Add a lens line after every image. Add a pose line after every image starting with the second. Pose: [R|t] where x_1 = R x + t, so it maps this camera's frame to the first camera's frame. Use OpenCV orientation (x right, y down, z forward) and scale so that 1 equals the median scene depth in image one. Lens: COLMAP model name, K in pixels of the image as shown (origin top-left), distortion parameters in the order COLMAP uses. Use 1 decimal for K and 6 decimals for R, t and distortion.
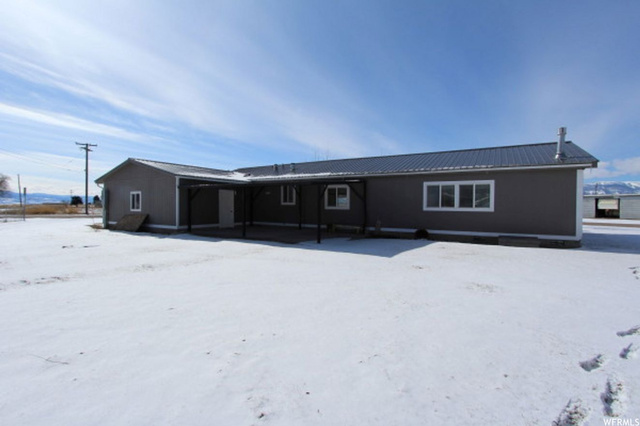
lens RADIAL K [[299.9, 0, 320.0], [0, 299.9, 213.0], [0, 0, 1]] dist [0.000167, 0.000028]
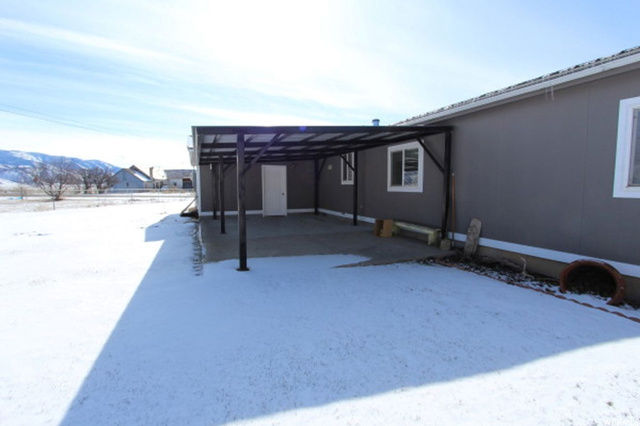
lens RADIAL K [[299.9, 0, 320.0], [0, 299.9, 213.0], [0, 0, 1]] dist [0.000167, 0.000028]
pose [[0.820263, 0.044677, -0.570238, 0.232753], [-0.009862, 0.997901, 0.063996, -0.007883], [0.571901, -0.046870, 0.818983, 0.486361]]
